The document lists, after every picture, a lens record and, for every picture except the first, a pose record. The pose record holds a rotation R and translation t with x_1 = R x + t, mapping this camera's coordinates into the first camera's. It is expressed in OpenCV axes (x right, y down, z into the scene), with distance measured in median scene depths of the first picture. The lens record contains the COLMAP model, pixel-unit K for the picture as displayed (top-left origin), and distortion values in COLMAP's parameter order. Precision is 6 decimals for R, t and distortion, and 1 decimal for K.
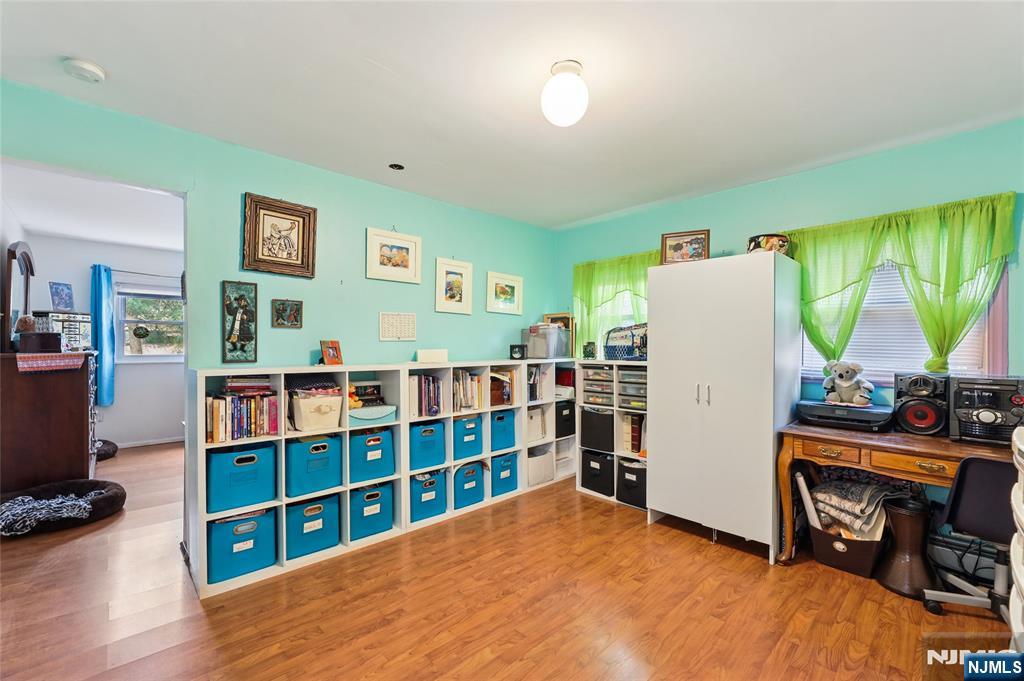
lens RADIAL K [[419.1, 0, 514.0], [0, 419.1, 346.5], [0, 0, 1]] dist [0.000461, -0.000006]
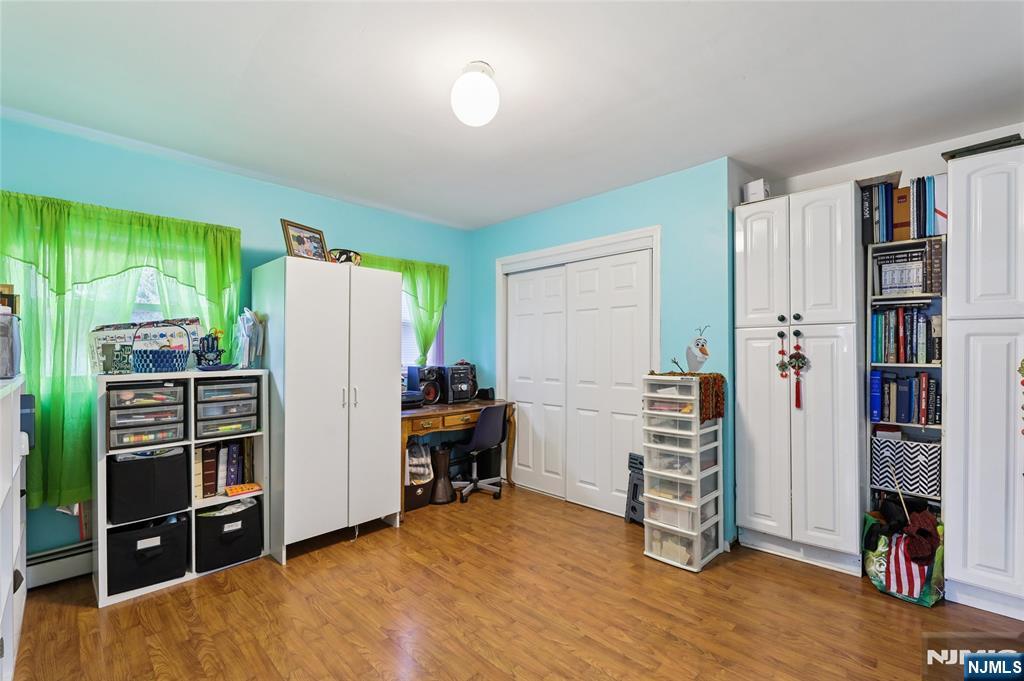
lens RADIAL K [[437.6, 0, 511.4], [0, 437.6, 342.5], [0, 0, 1]] dist [0.000256, -0.000466]
pose [[-0.015884, 0.009365, 0.999830, -0.568975], [0.002963, 0.999952, -0.009319, -0.007583], [-0.999869, 0.002814, -0.015911, 0.576072]]
